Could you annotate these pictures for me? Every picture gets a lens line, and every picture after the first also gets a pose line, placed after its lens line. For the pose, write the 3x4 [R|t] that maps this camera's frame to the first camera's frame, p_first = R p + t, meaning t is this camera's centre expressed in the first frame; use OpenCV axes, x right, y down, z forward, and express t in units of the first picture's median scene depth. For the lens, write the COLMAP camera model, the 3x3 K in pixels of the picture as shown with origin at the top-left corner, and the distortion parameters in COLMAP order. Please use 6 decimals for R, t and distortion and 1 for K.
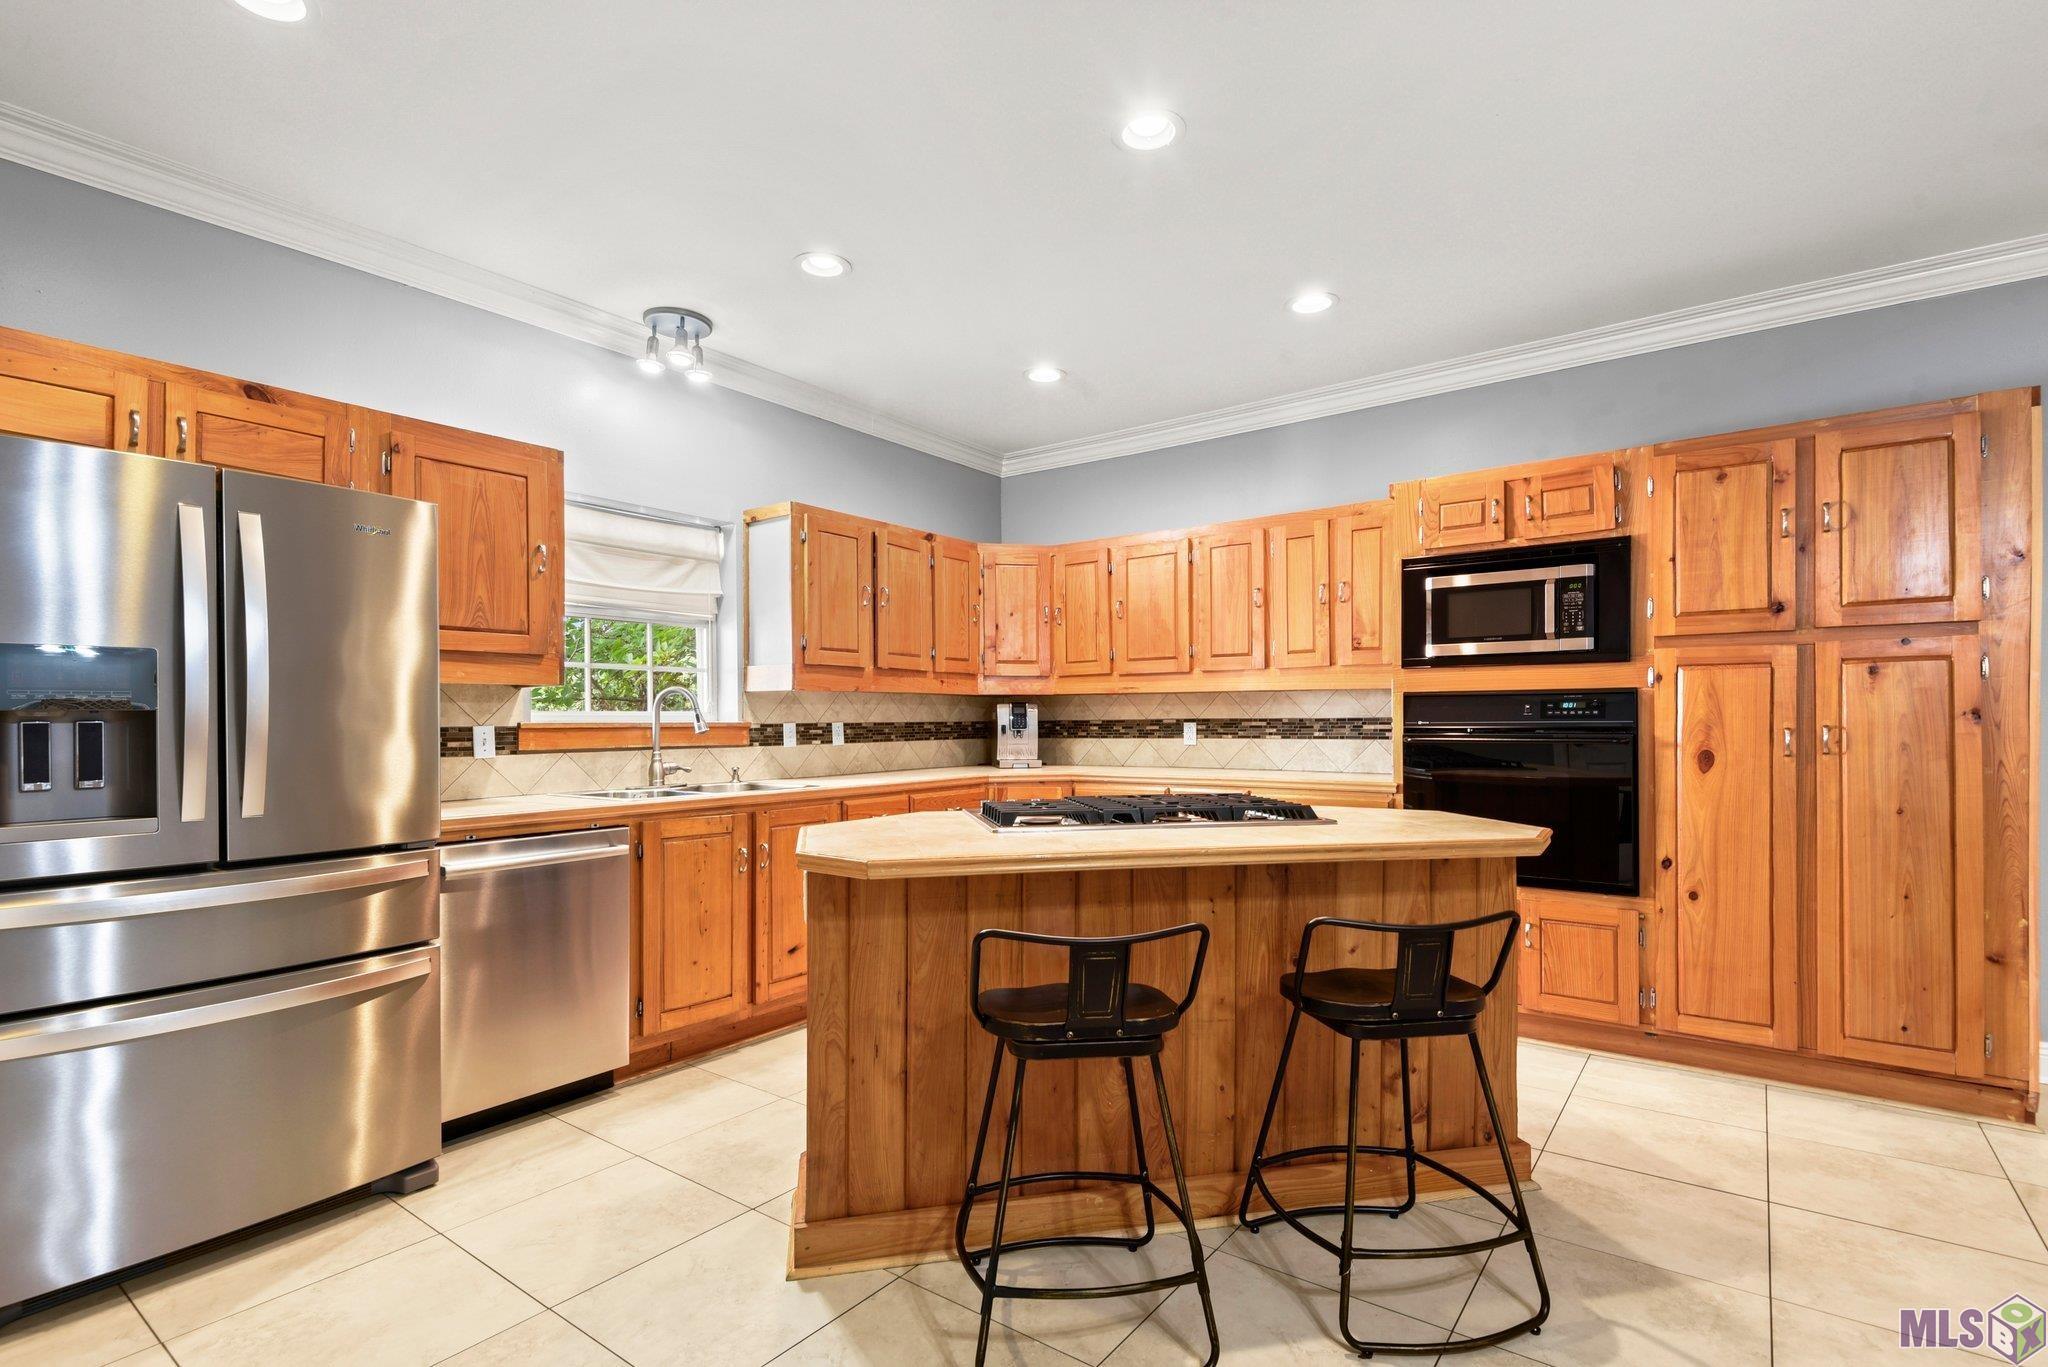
lens RADIAL K [[963.3, 0, 1032.2], [0, 963.3, 715.8], [0, 0, 1]] dist [0.000351, -0.000262]
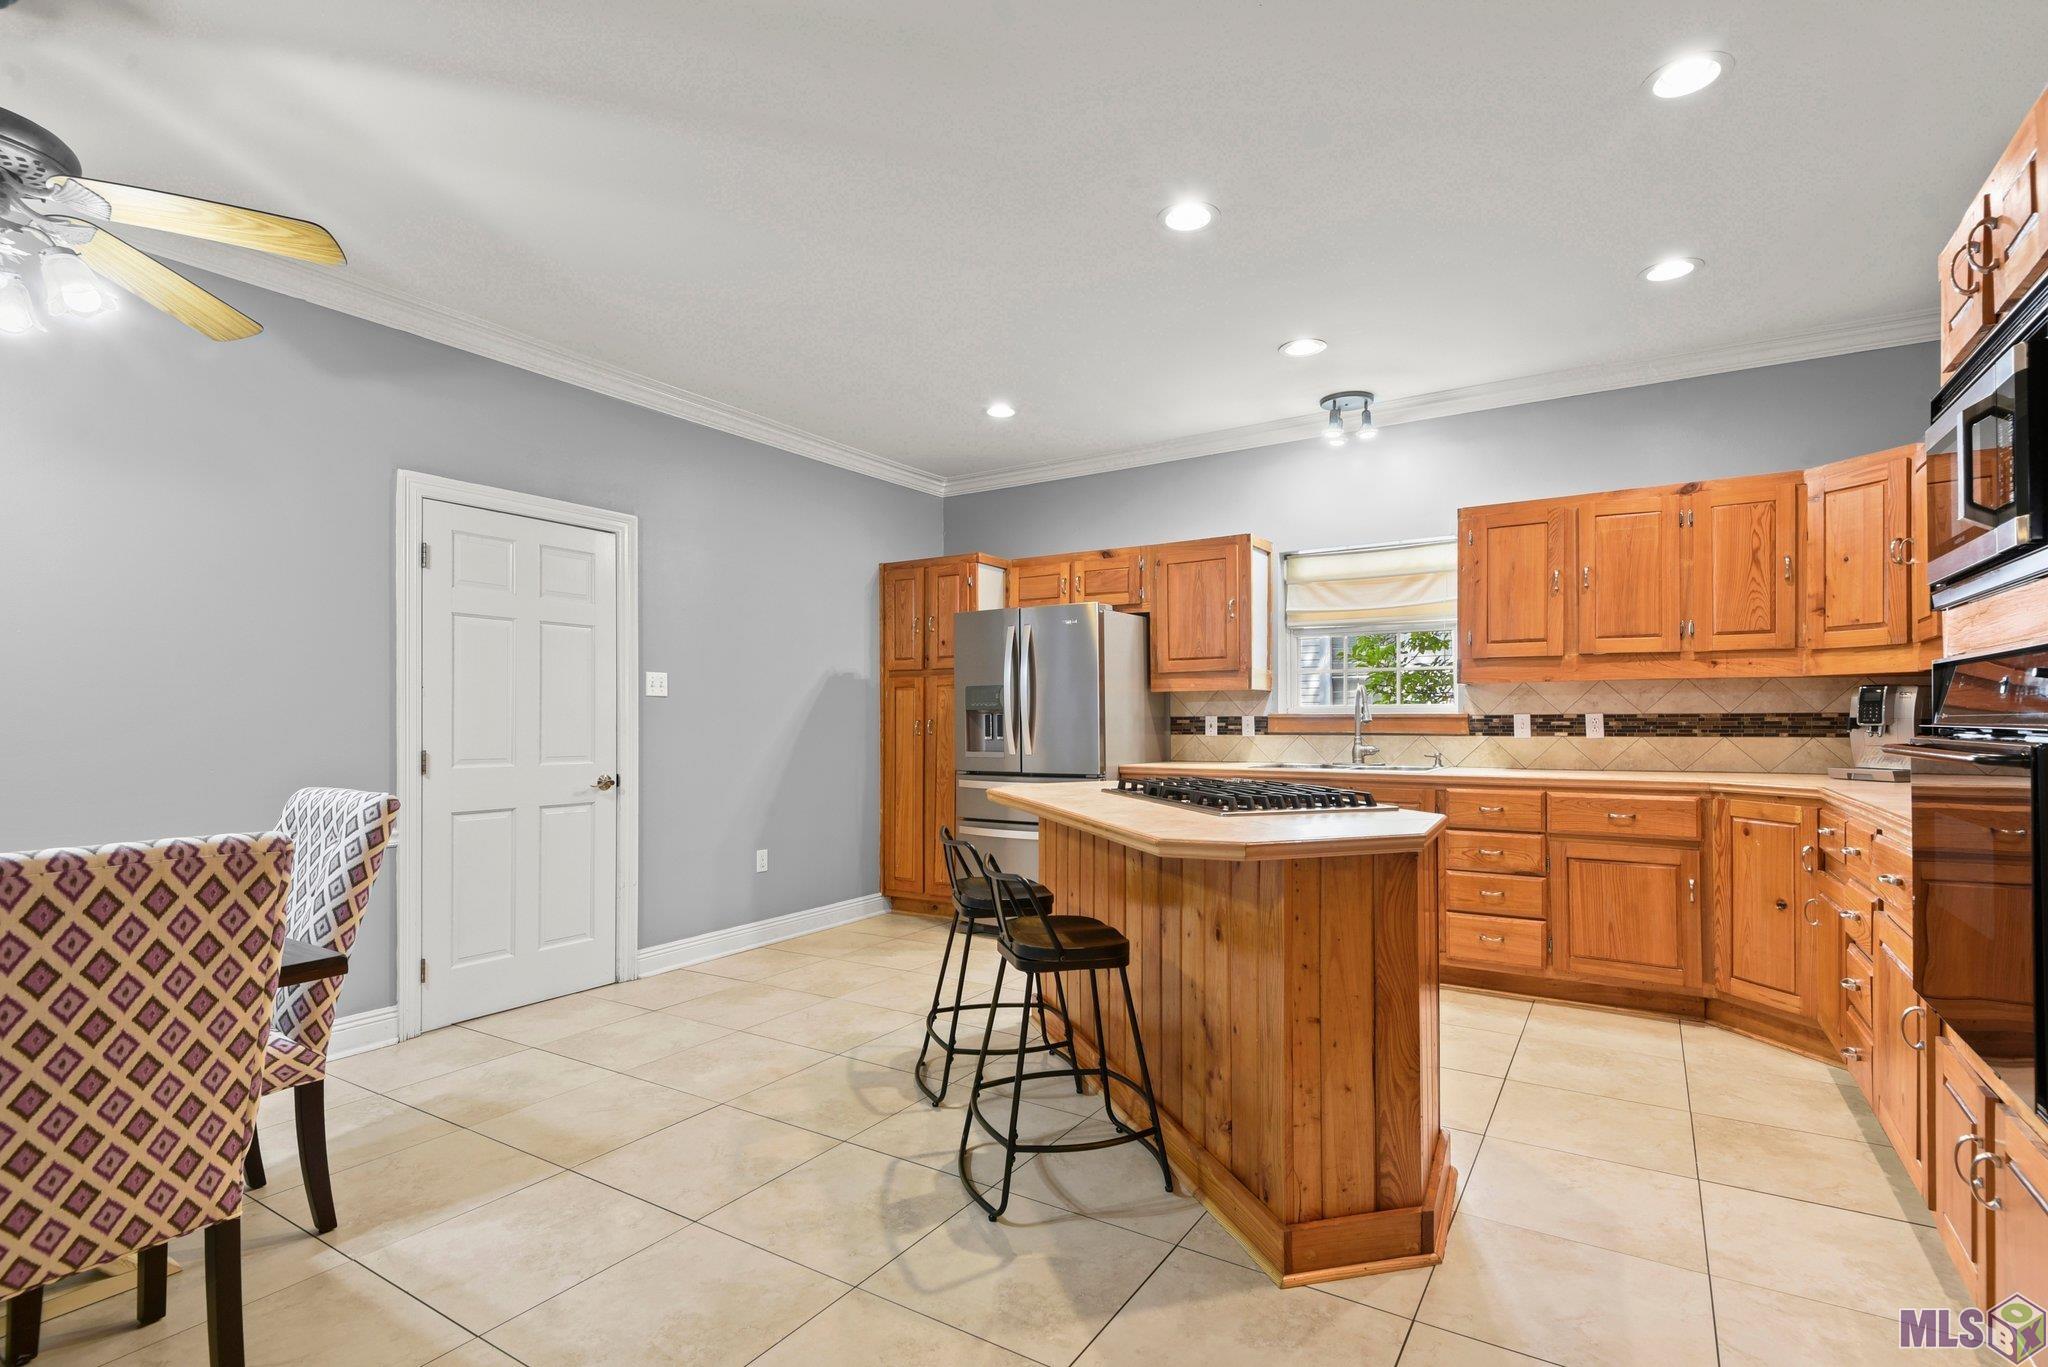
lens RADIAL K [[967.6, 0, 1014.3], [0, 967.6, 726.2], [0, 0, 1]] dist [0.019527, -0.021742]
pose [[0.045586, 0.015208, -0.998845, 0.747631], [0.008148, 0.999845, 0.015595, -0.000294], [0.998927, -0.008849, 0.045455, 0.416312]]
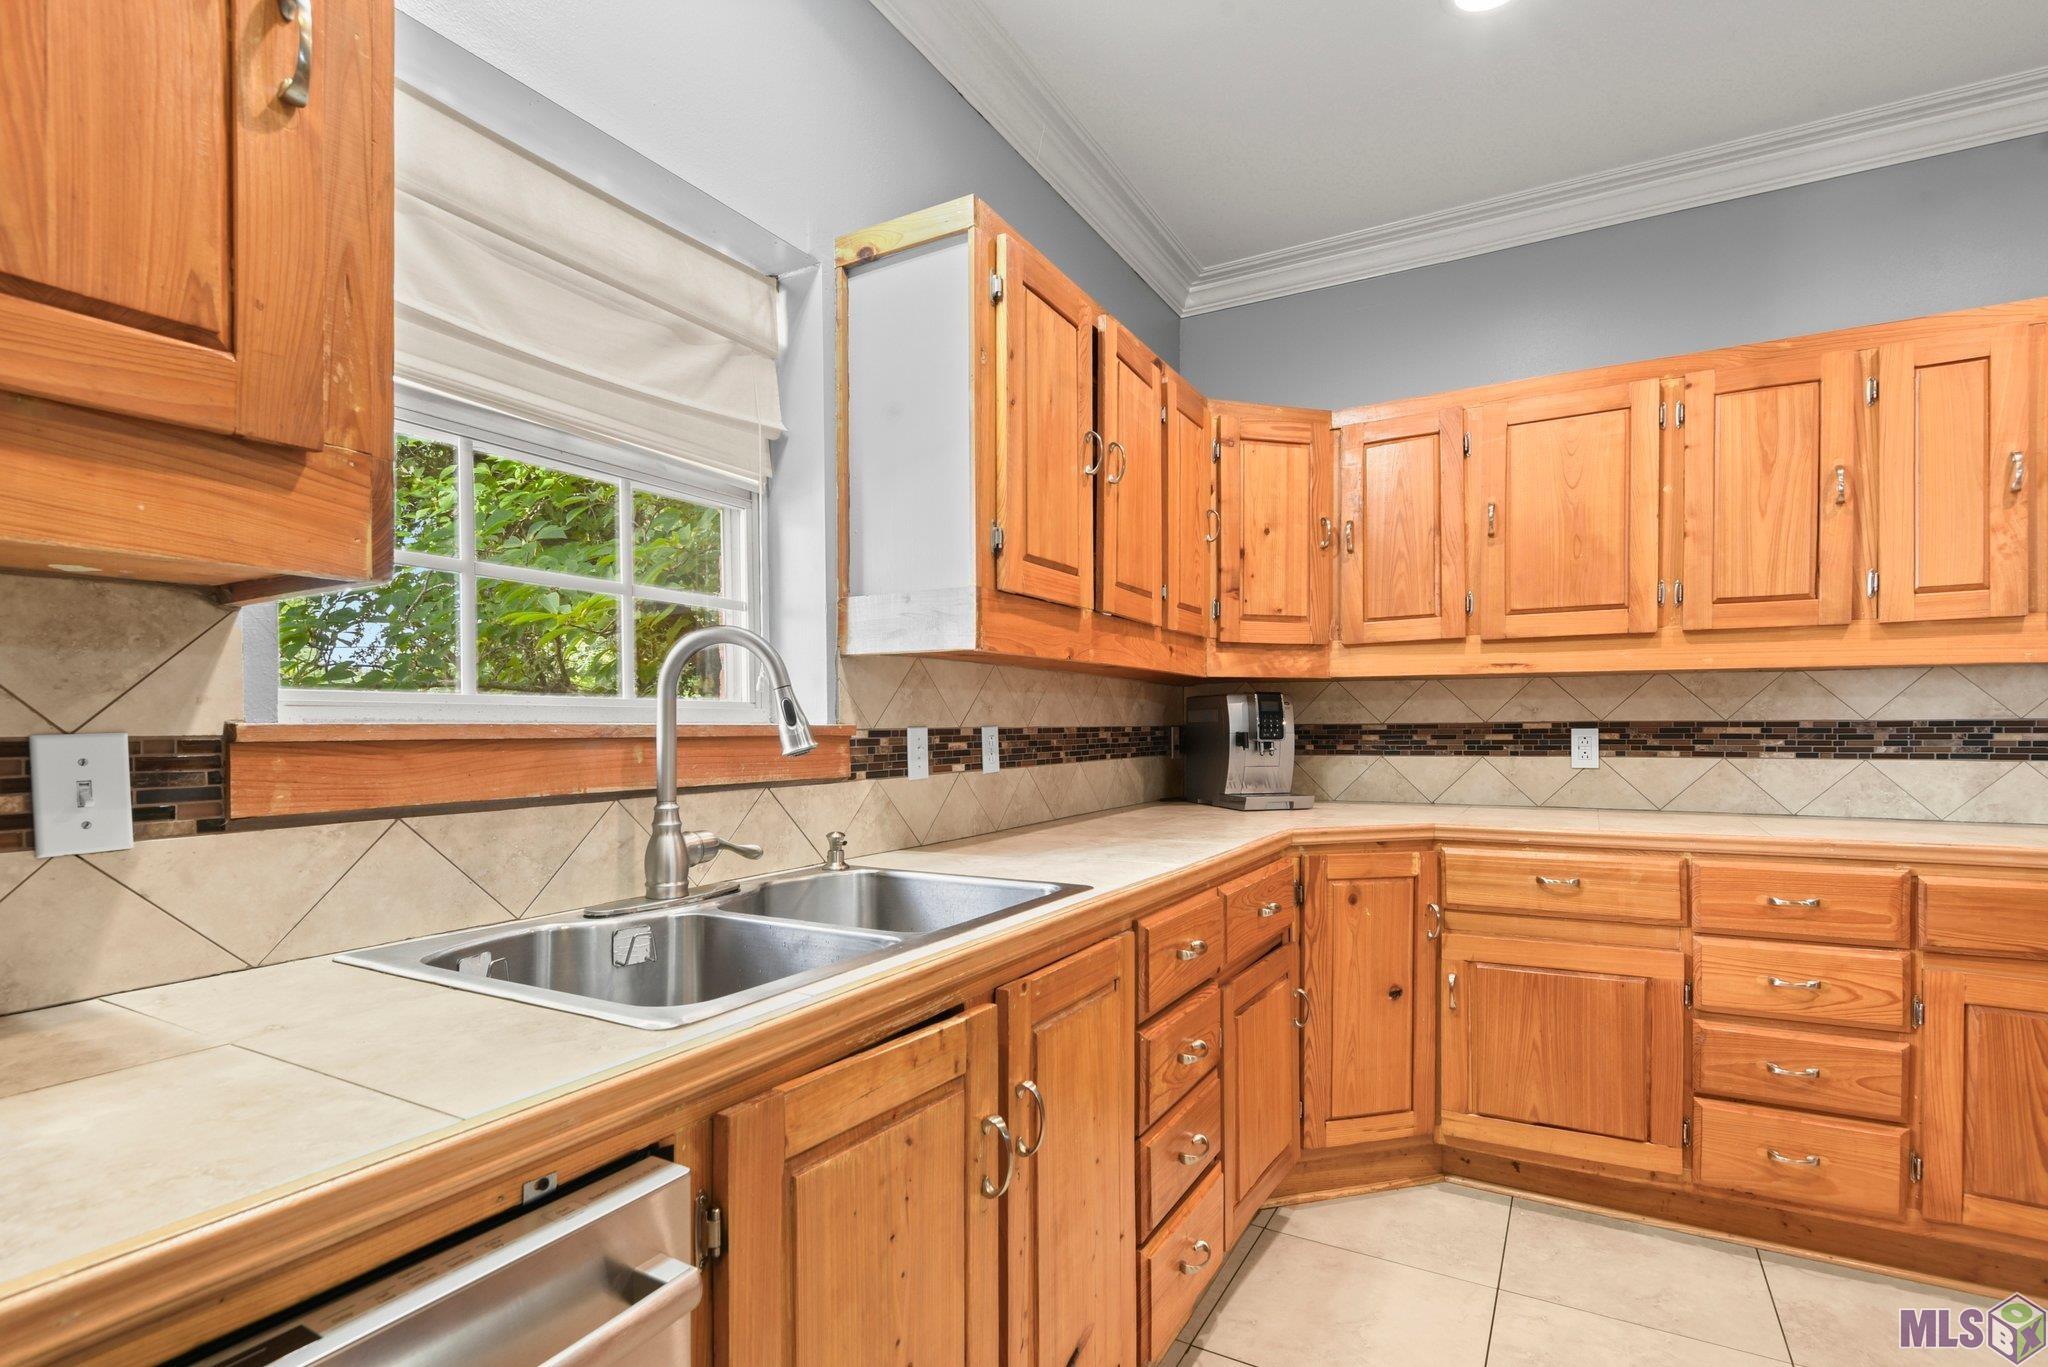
lens RADIAL K [[967.6, 0, 1014.3], [0, 967.6, 726.2], [0, 0, 1]] dist [0.019527, -0.021742]
pose [[0.993999, 0.002039, 0.109368, -0.256049], [-0.002466, 0.999990, 0.003767, 0.004892], [-0.109360, -0.004014, 0.993994, 0.530575]]
